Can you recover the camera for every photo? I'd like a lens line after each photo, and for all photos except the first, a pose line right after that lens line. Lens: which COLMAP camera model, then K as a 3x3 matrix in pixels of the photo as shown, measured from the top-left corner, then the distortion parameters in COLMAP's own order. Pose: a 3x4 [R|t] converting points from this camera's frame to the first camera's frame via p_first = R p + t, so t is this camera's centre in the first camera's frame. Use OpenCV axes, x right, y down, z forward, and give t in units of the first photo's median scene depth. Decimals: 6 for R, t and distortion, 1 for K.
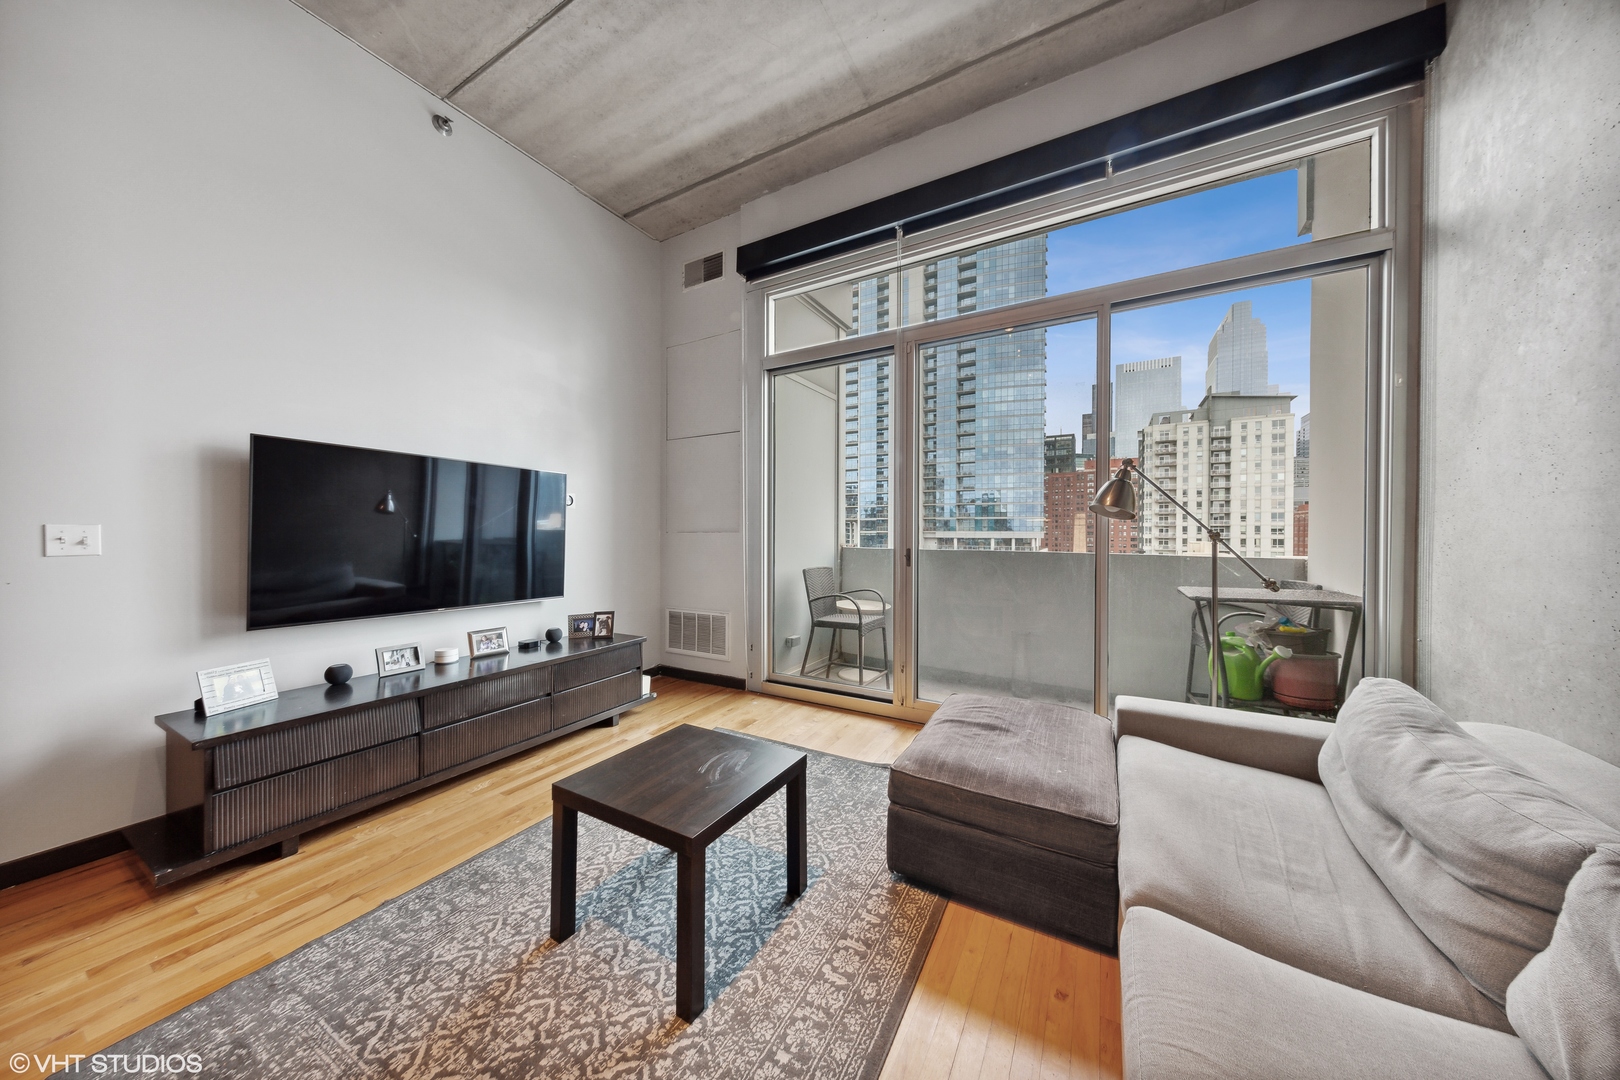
lens RADIAL K [[512.8, 0, 806.8], [0, 512.8, 534.5], [0, 0, 1]] dist [0.001638, -0.000037]
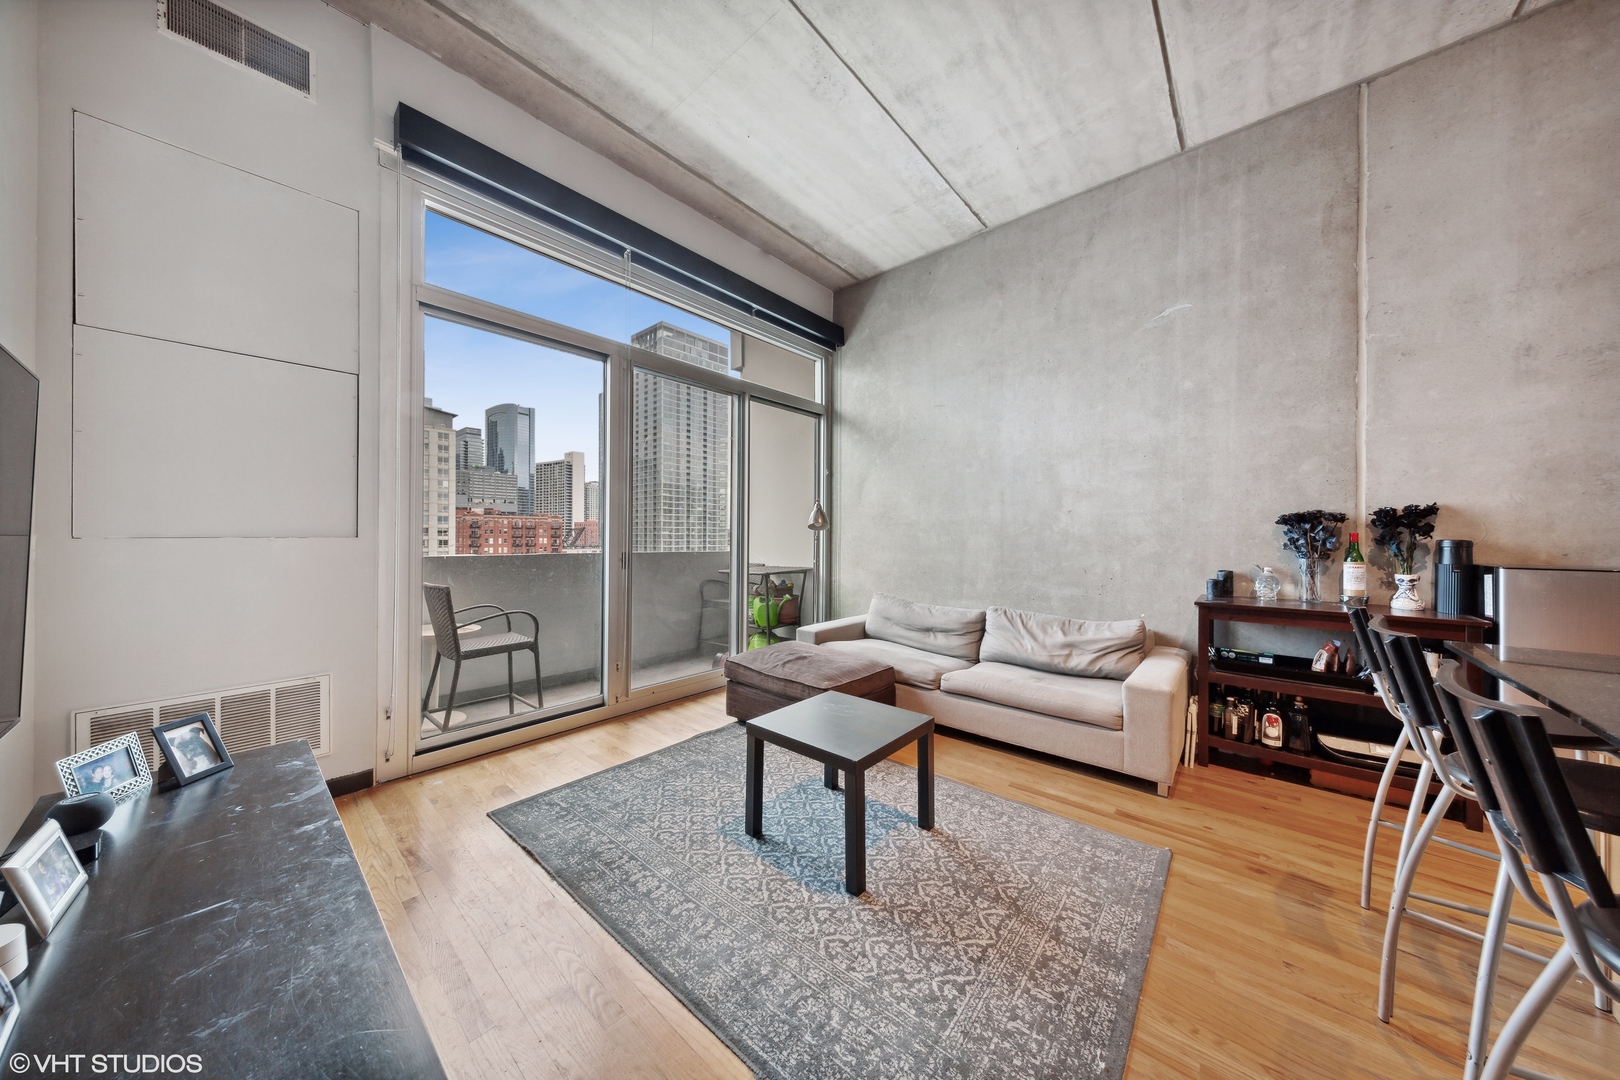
lens RADIAL K [[512.8, 0, 806.8], [0, 512.8, 534.5], [0, 0, 1]] dist [0.001638, -0.000037]
pose [[0.199075, 0.000361, 0.979984, -1.068257], [0.002188, 0.999997, -0.000813, -0.011253], [-0.979982, 0.002306, 0.199074, 0.576533]]
